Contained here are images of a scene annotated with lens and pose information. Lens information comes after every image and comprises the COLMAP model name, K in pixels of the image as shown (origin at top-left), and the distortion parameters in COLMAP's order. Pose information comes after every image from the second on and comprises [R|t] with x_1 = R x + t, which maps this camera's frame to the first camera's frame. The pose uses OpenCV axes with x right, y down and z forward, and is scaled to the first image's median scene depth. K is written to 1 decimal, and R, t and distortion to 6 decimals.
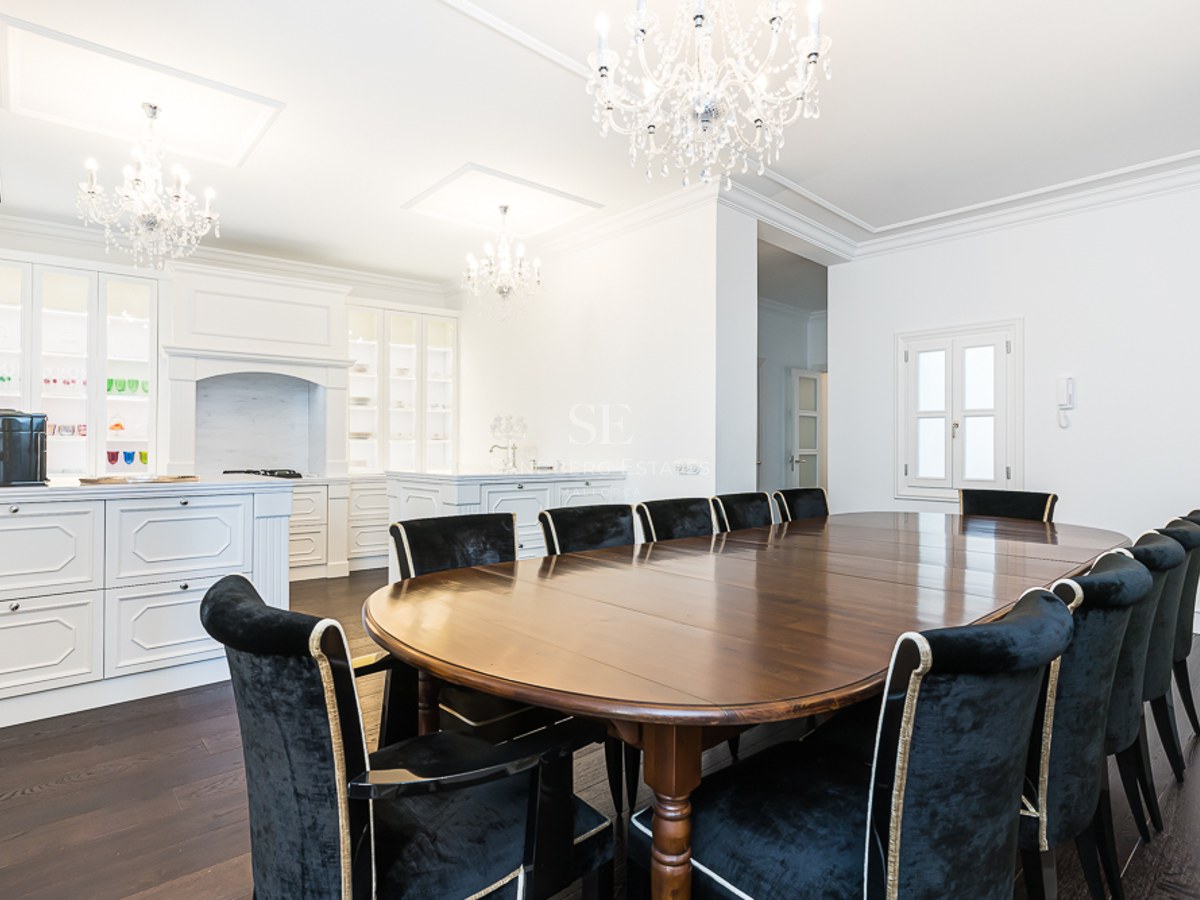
lens RADIAL K [[643.1, 0, 594.1], [0, 643.1, 446.3], [0, 0, 1]] dist [0.005632, 0.000423]
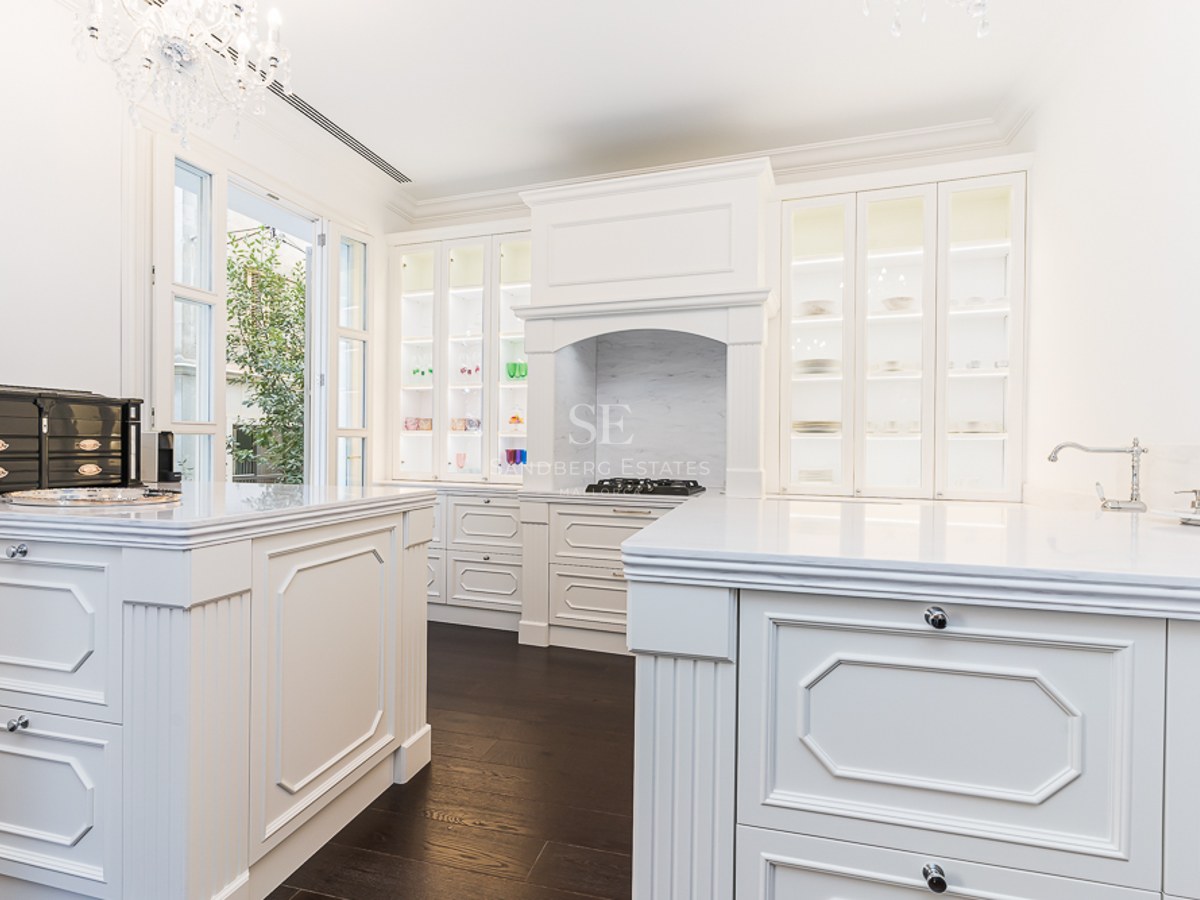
lens RADIAL K [[643.1, 0, 594.1], [0, 643.1, 446.3], [0, 0, 1]] dist [0.005632, 0.000423]
pose [[0.562701, 0.005078, -0.826645, -0.001401], [-0.007228, 0.999973, 0.001223, 0.001883], [0.826629, 0.005287, 0.562723, 0.573862]]
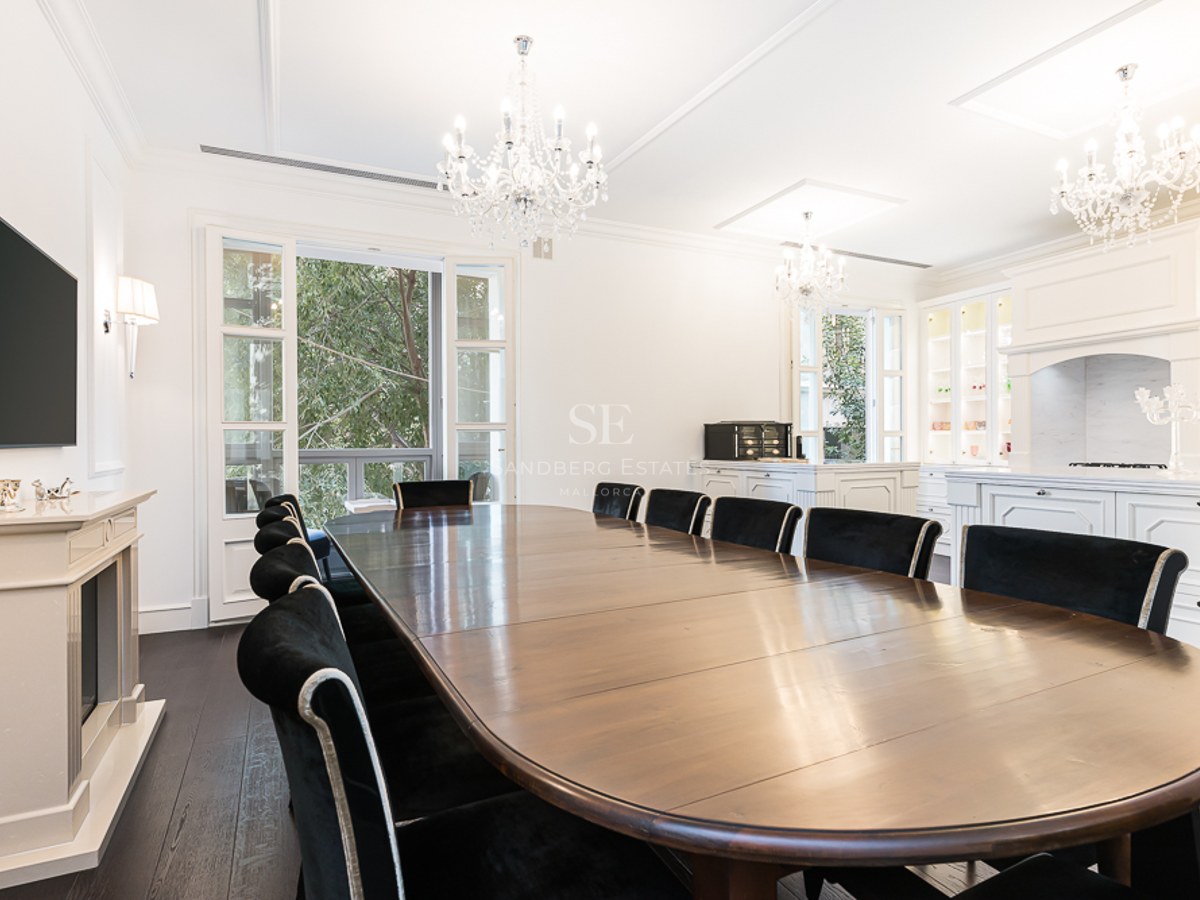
lens RADIAL K [[643.1, 0, 594.1], [0, 643.1, 446.3], [0, 0, 1]] dist [0.005632, 0.000423]
pose [[-0.250465, 0.005801, -0.968108, 0.520848], [0.008125, 0.999959, 0.003890, 0.004128], [0.968092, -0.006891, -0.250502, 0.521167]]
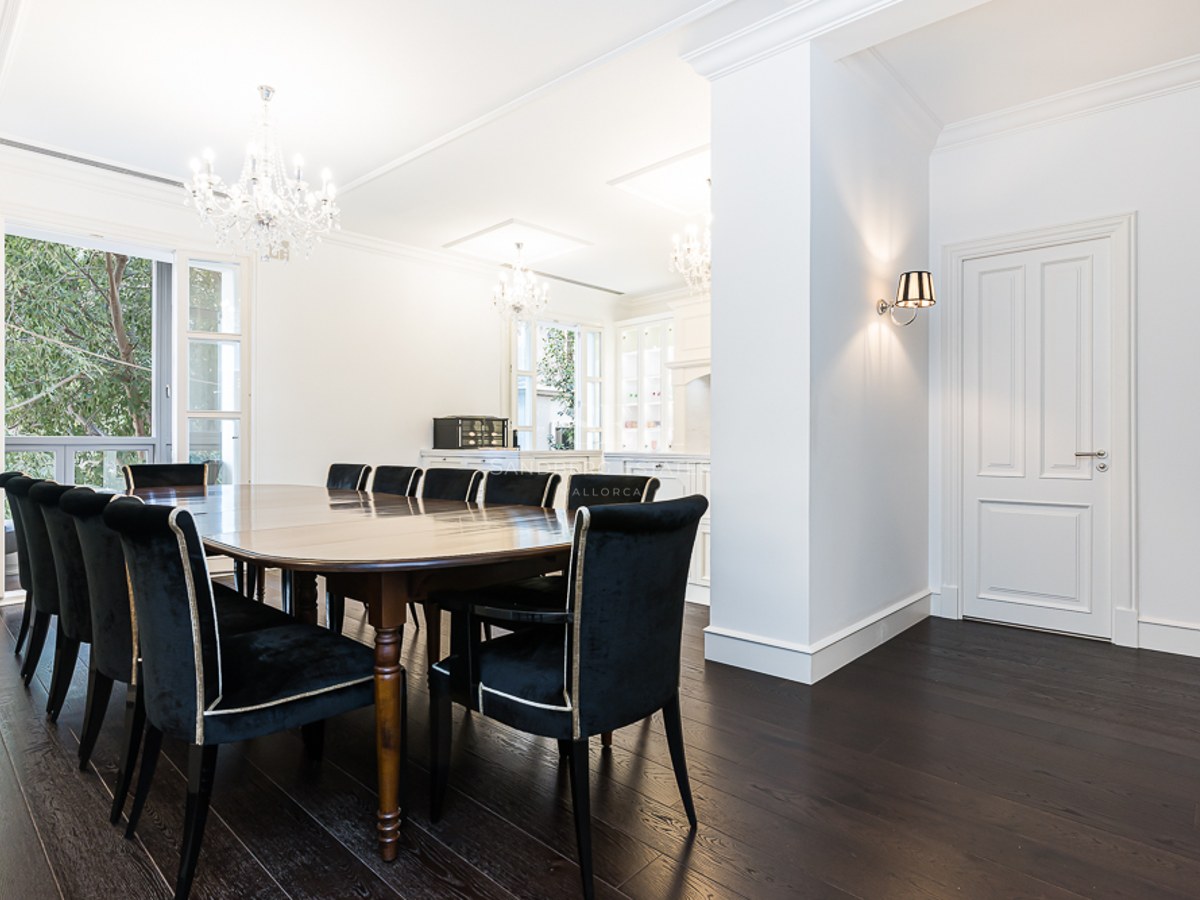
lens RADIAL K [[660.1, 0, 567.2], [0, 660.1, 441.3], [0, 0, 1]] dist [0.001132, -0.000638]
pose [[0.088151, -0.004205, -0.996098, 0.680804], [0.001668, 0.999990, -0.004074, 0.020733], [0.996106, -0.001302, 0.088157, 0.567995]]
